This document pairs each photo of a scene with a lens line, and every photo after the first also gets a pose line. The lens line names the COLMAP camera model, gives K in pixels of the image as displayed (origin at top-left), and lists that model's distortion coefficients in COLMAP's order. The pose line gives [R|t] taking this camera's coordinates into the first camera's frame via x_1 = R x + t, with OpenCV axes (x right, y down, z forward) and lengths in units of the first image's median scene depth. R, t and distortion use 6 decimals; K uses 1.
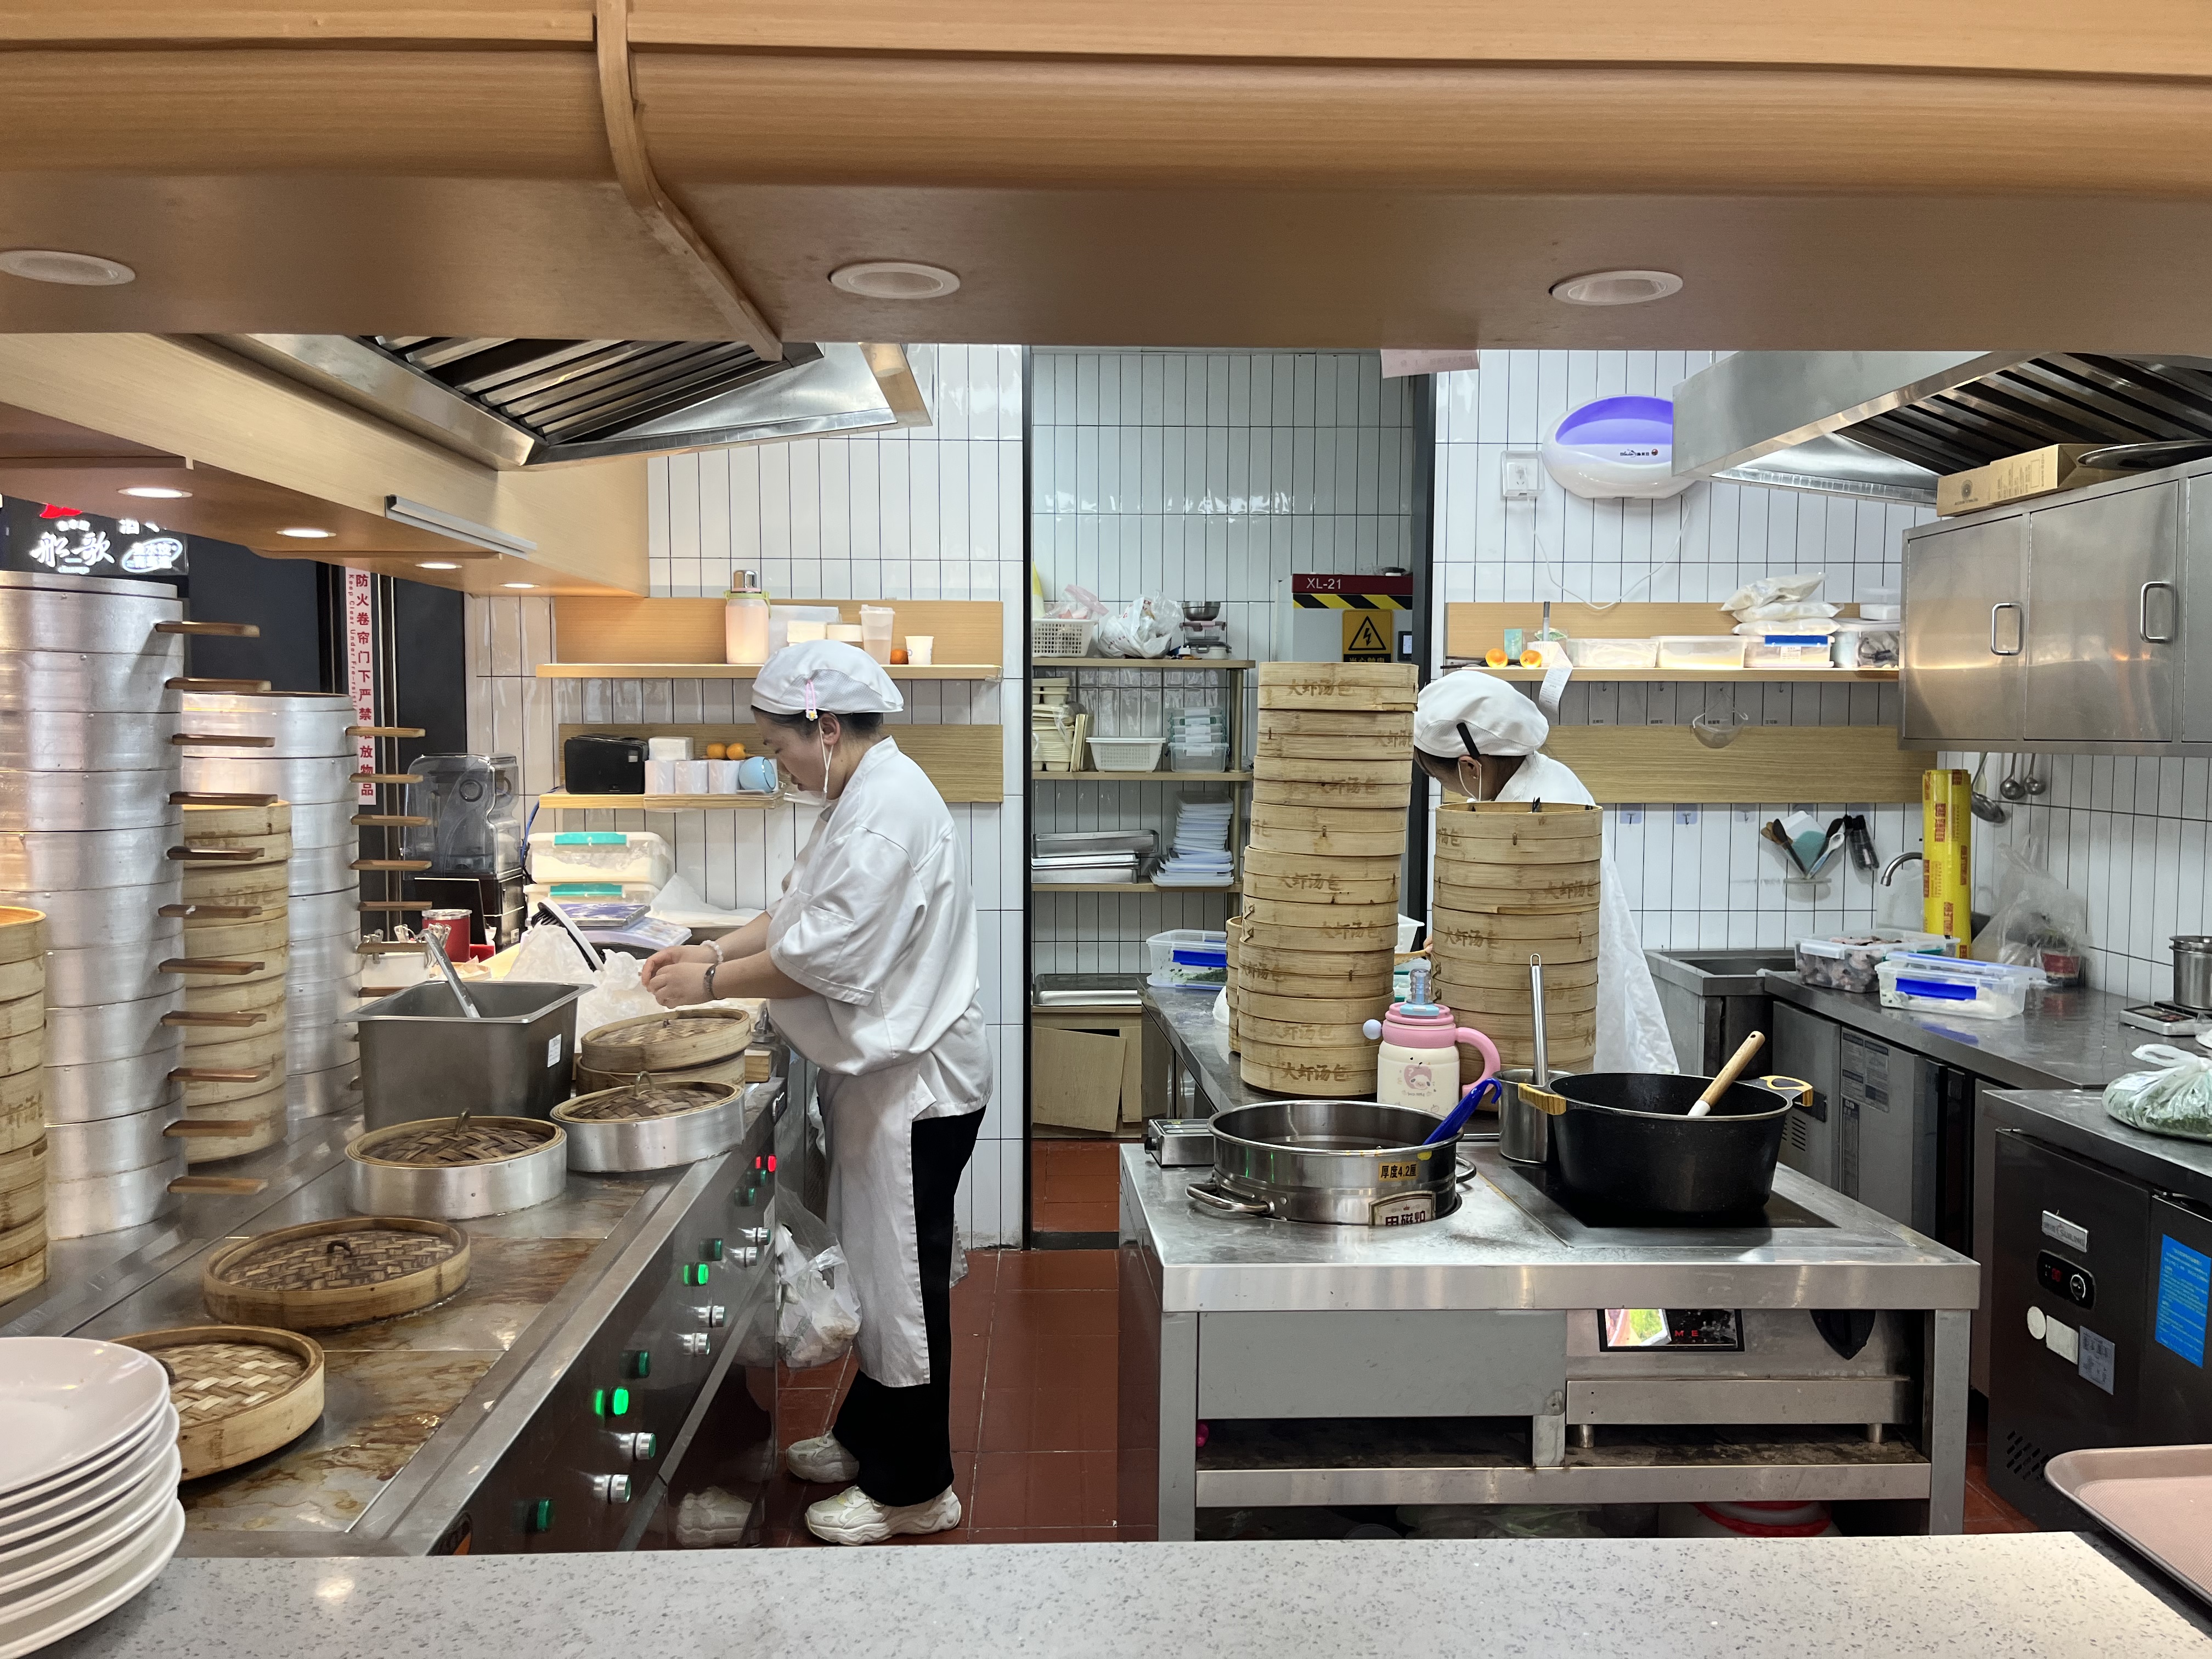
lens RADIAL K [[1709.1, 0, 1106.0], [0, 1709.1, 829.5], [0, 0, 1]] dist [0.043380, 0.000523]
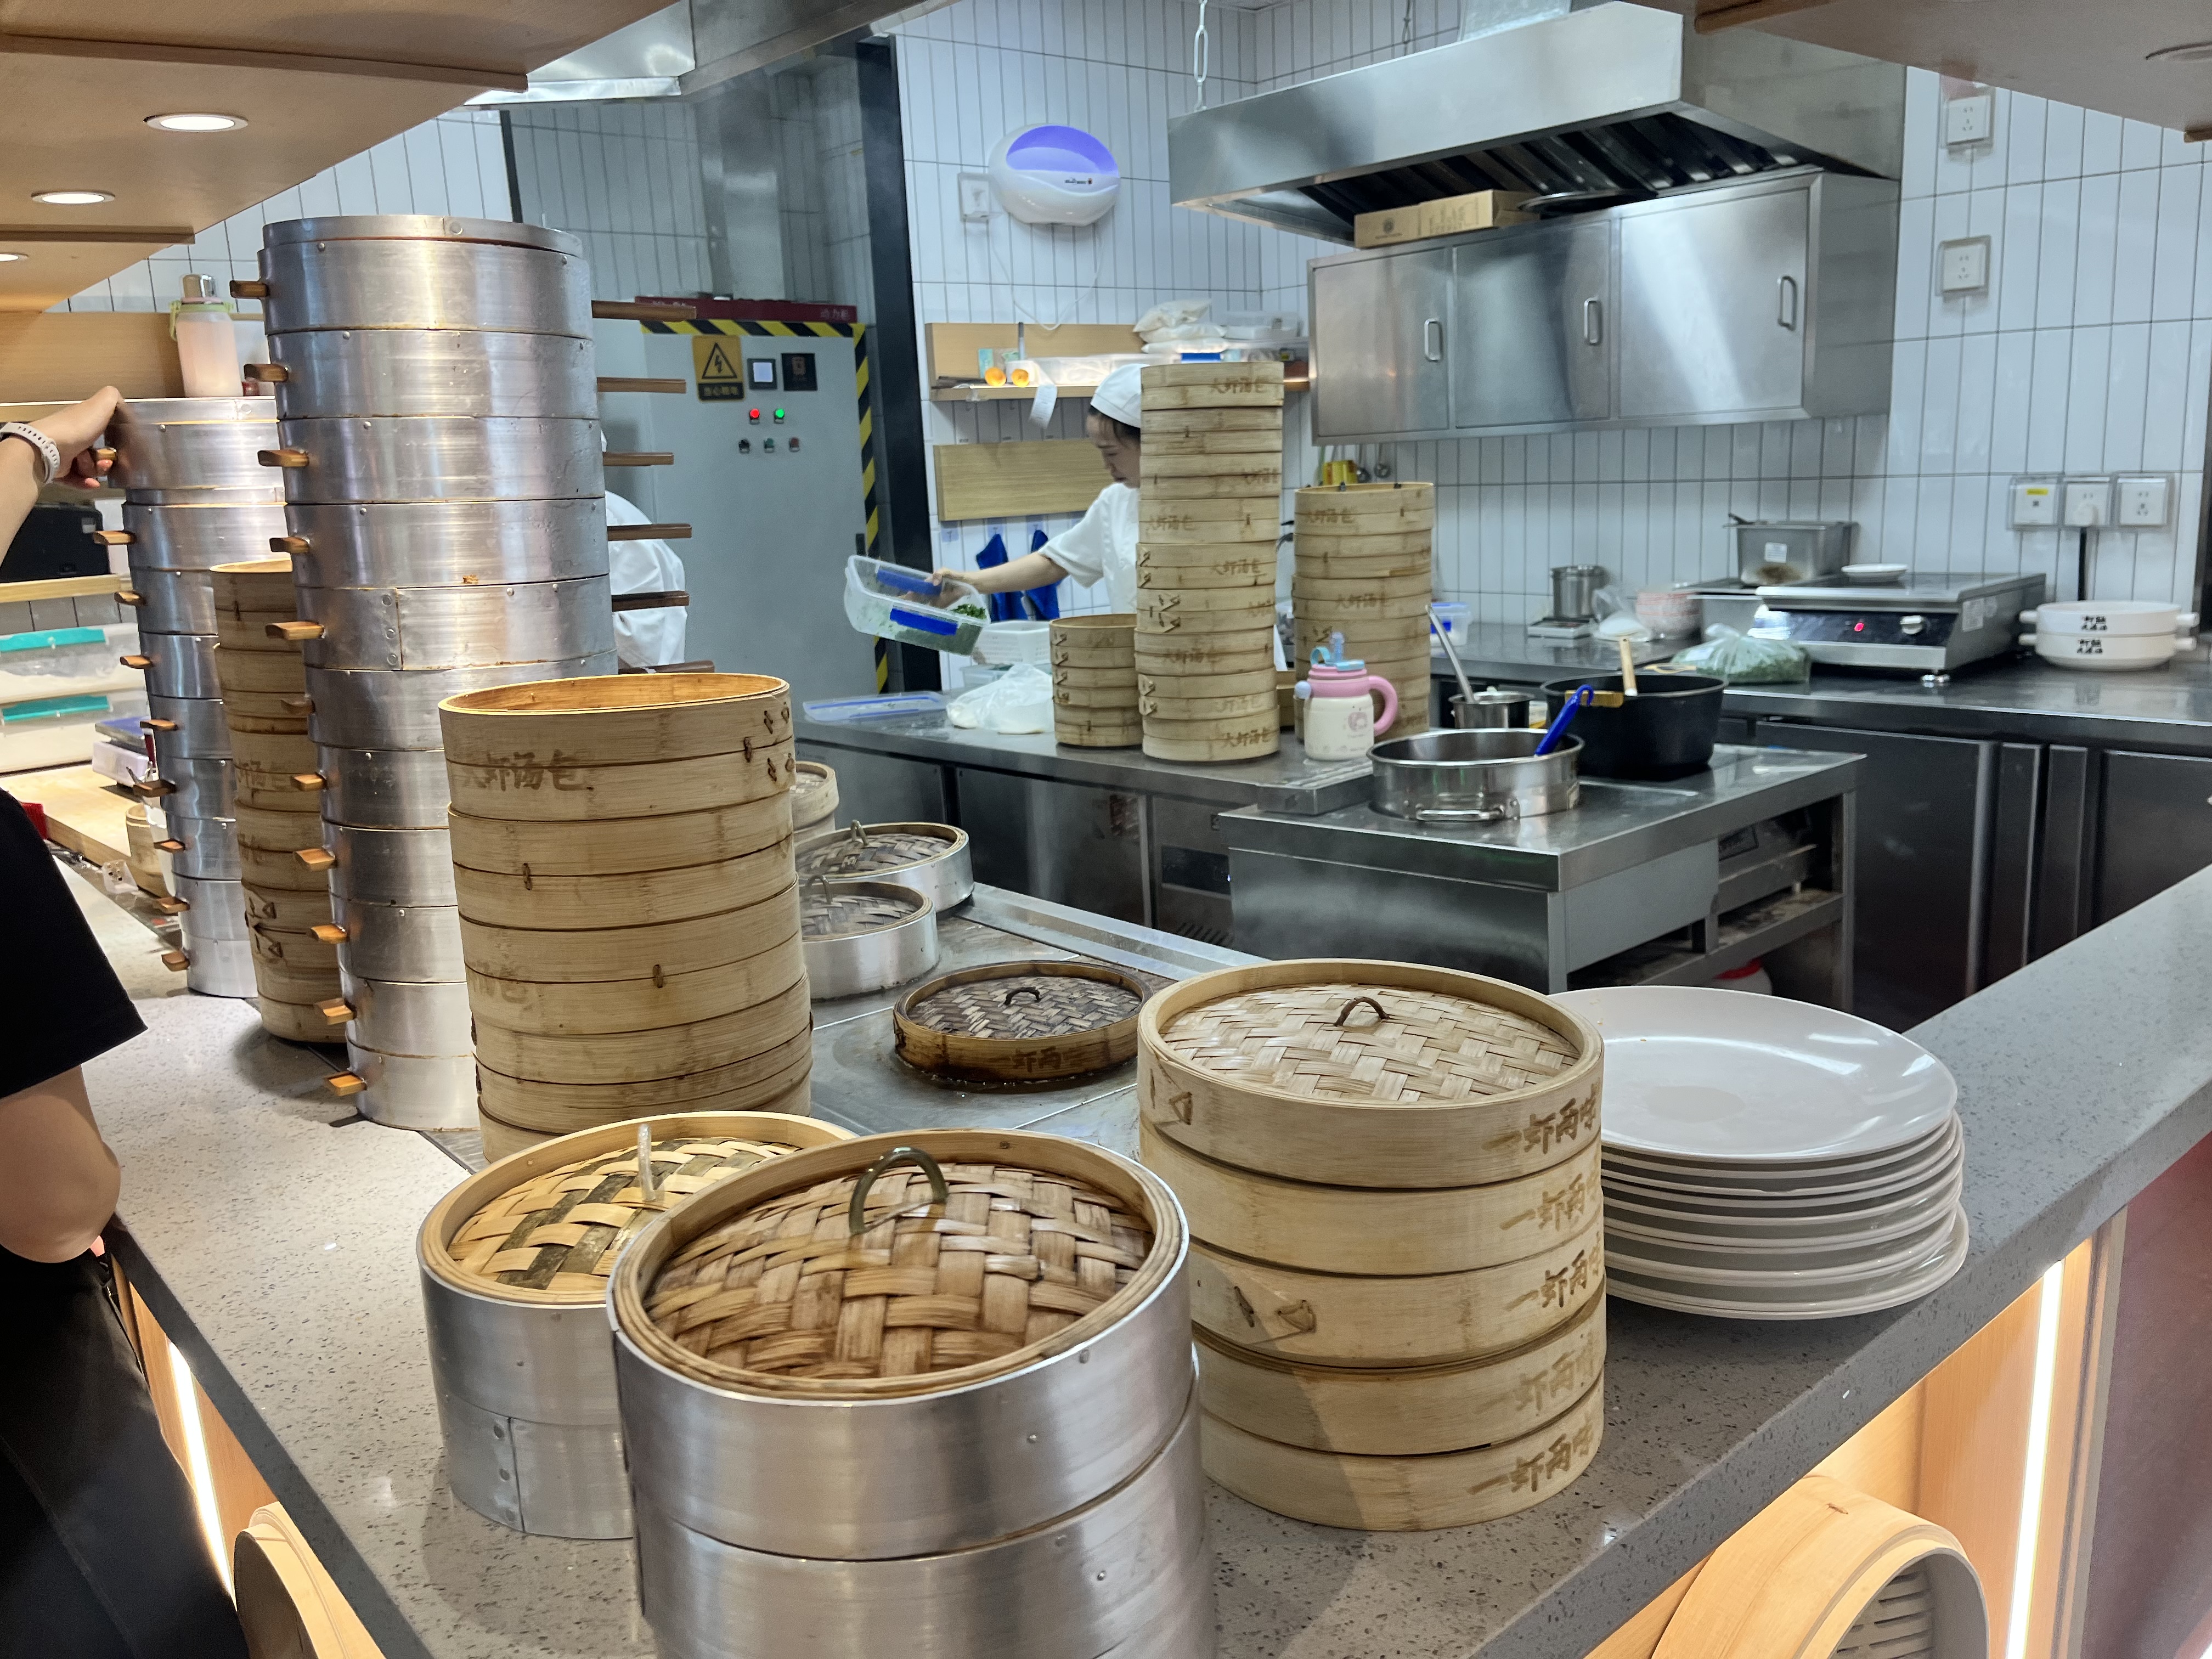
lens RADIAL K [[1688.6, 0, 1106.0], [0, 1688.6, 829.5], [0, 0, 1]] dist [0.086331, -0.152869]
pose [[0.772610, -0.178068, 0.609398, -0.496072], [0.091133, 0.981027, 0.171118, 0.001501], [-0.628306, -0.076671, 0.774179, 0.148132]]
